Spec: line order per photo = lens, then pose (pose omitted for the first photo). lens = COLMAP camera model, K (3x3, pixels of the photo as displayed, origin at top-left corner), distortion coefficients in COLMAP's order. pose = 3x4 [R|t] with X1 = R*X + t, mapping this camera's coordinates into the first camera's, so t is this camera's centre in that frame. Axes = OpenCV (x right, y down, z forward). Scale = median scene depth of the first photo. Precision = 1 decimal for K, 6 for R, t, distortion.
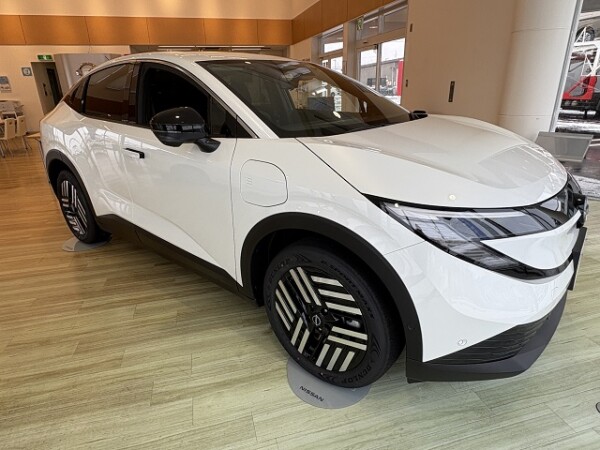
lens RADIAL K [[368.5, 0, 297.9], [0, 368.5, 222.7], [0, 0, 1]] dist [0.002922, 0.000678]
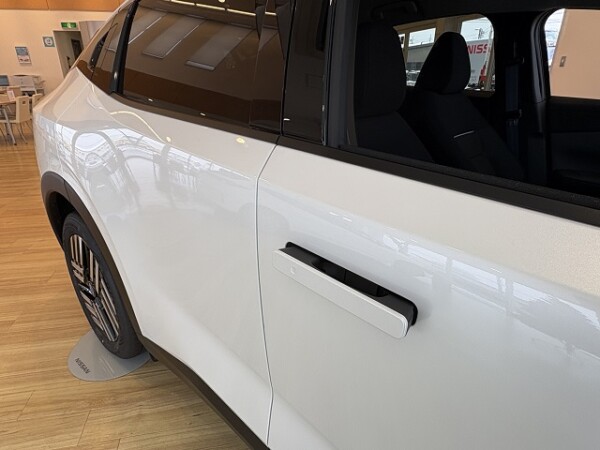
lens RADIAL K [[368.5, 0, 301.0], [0, 368.5, 227.3], [0, 0, 1]] dist [0.002922, 0.000678]
pose [[0.997995, 0.044584, -0.044924, -0.089285], [-0.042318, 0.997843, 0.050194, -0.045122], [0.047065, -0.048193, 0.997729, 0.150112]]
